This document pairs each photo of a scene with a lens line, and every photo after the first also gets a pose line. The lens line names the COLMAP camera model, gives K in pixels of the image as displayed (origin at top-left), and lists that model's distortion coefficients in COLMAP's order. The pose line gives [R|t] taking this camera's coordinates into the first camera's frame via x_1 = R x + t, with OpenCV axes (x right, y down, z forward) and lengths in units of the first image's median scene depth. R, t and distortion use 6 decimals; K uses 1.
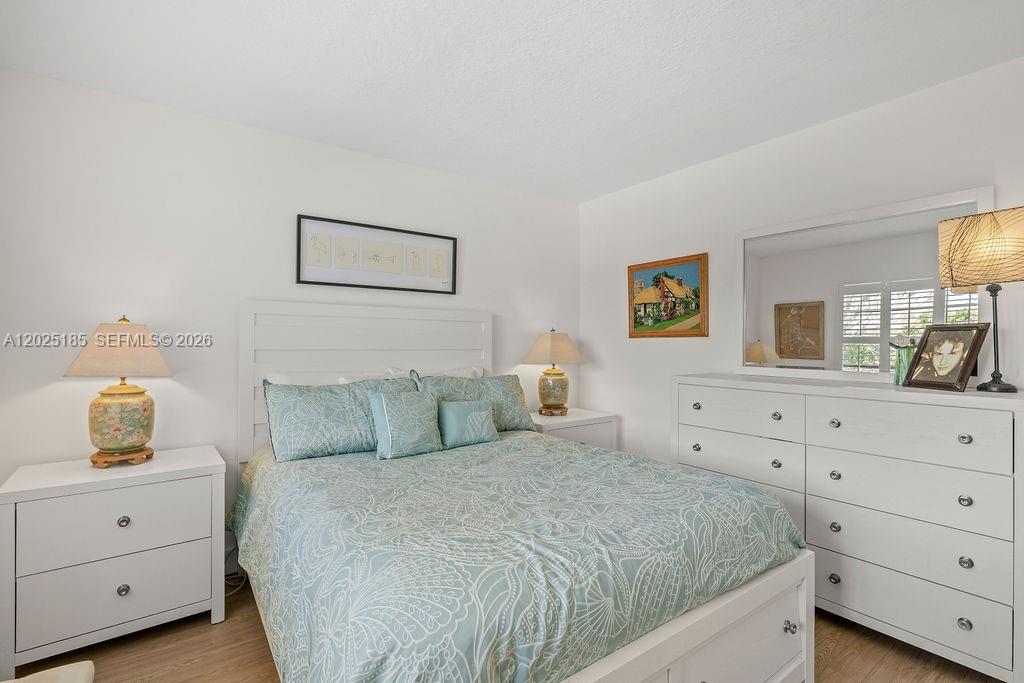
lens RADIAL K [[472.6, 0, 514.3], [0, 472.6, 340.5], [0, 0, 1]] dist [-0.027292, -0.000426]
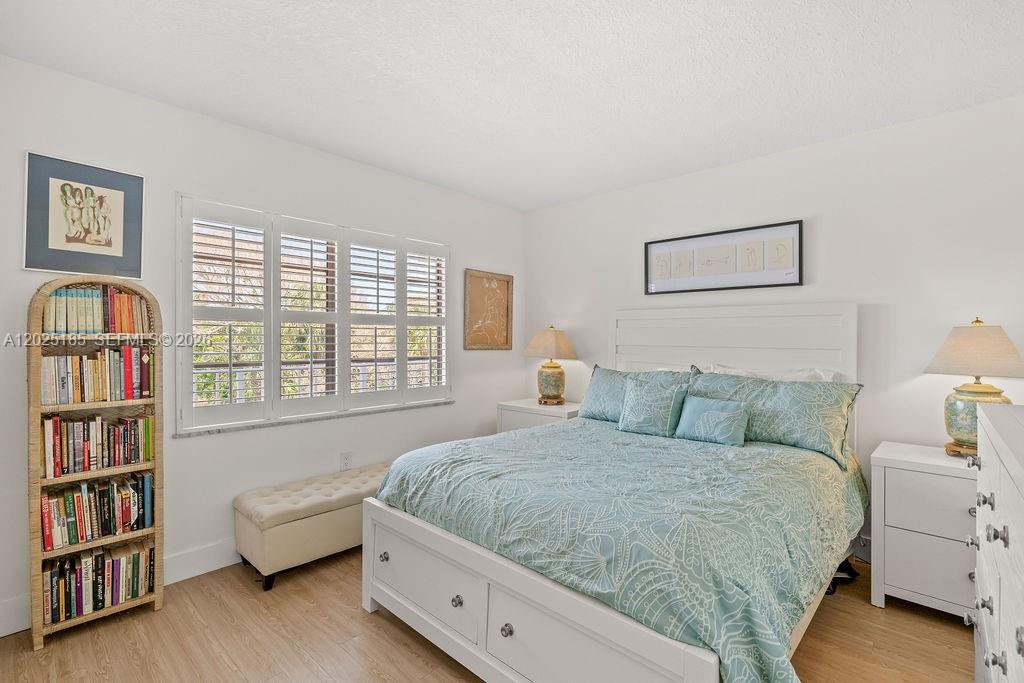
lens RADIAL K [[479.7, 0, 513.3], [0, 479.7, 342.4], [0, 0, 1]] dist [-0.002441, 0.000085]
pose [[0.185396, 0.011673, -0.982595, 0.850438], [0.004979, 0.999905, 0.012818, -0.007622], [0.982651, -0.007269, 0.185320, 0.409406]]
